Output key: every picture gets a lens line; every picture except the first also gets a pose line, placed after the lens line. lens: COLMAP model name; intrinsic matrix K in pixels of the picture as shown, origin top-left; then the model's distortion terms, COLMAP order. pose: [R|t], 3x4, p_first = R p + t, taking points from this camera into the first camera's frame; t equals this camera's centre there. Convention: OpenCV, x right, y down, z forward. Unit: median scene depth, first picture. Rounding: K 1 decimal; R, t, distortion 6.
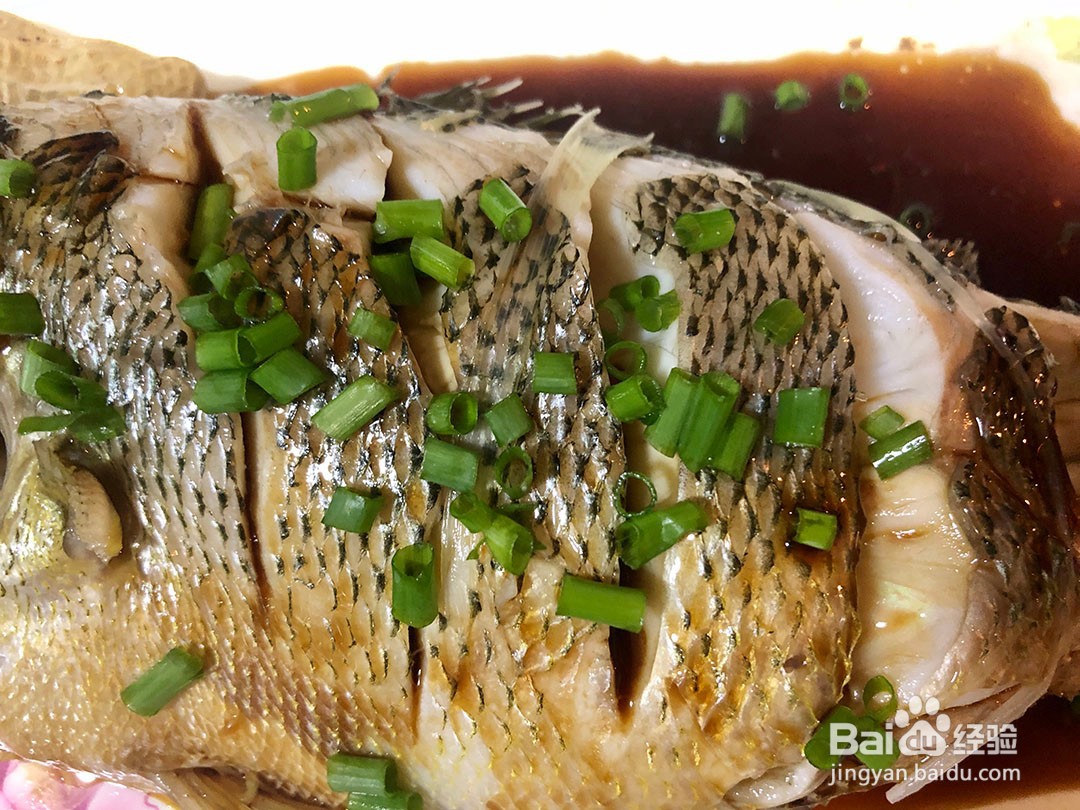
lens RADIAL K [[889.3, 0, 538.7], [0, 889.3, 371.6], [0, 0, 1]] dist [0.005932, -0.000223]
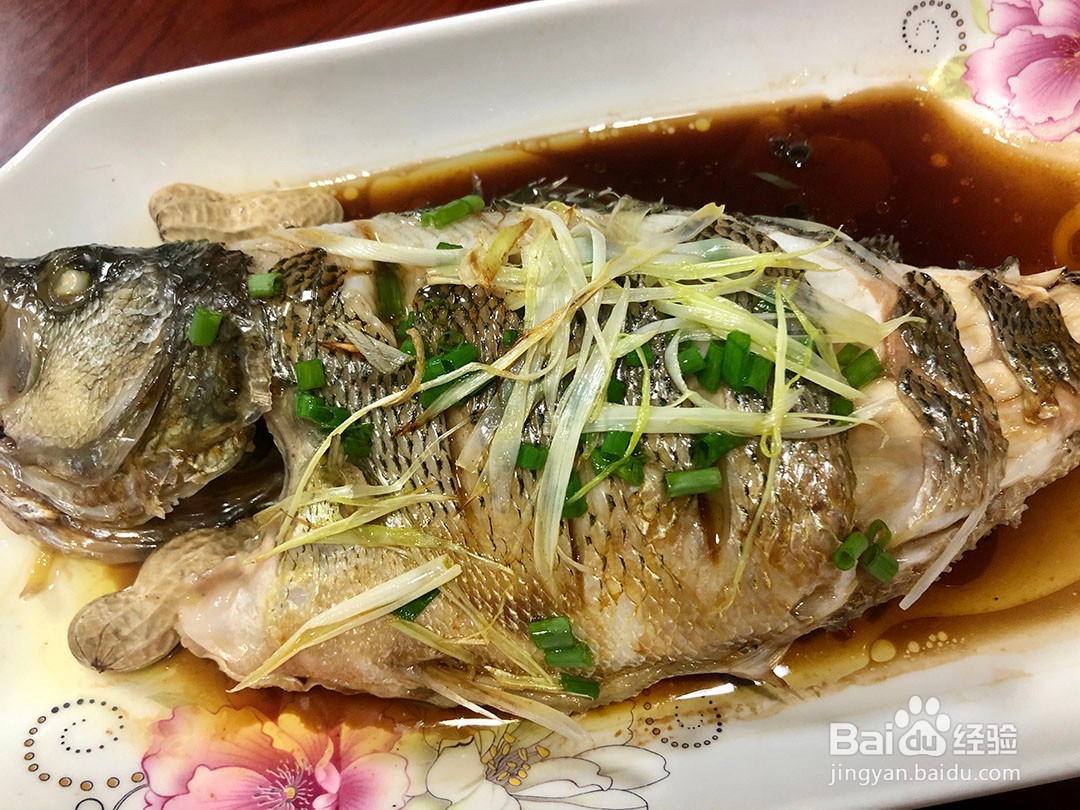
lens RADIAL K [[923.0, 0, 543.5], [0, 923.0, 375.4], [0, 0, 1]] dist [0.027135, 0.009550]
pose [[0.987982, -0.153607, 0.017220, -0.174196], [0.154549, 0.983522, -0.093800, 0.166953], [-0.002528, 0.095334, 0.995442, -0.611246]]
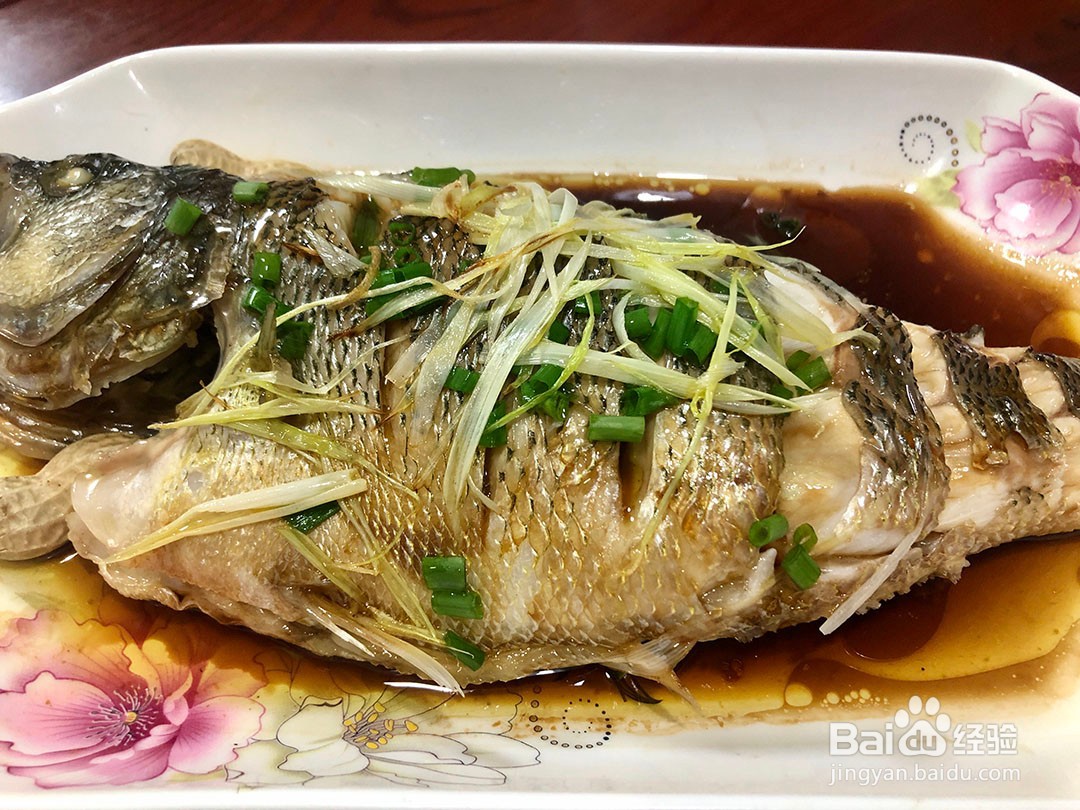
lens RADIAL K [[911.8, 0, 542.3], [0, 911.8, 379.1], [0, 0, 1]] dist [0.031812, 0.005845]
pose [[0.999196, 0.039982, 0.002917, -0.058194], [-0.036901, 0.945753, -0.322783, 0.637183], [-0.015665, 0.322416, 0.946468, -0.486638]]
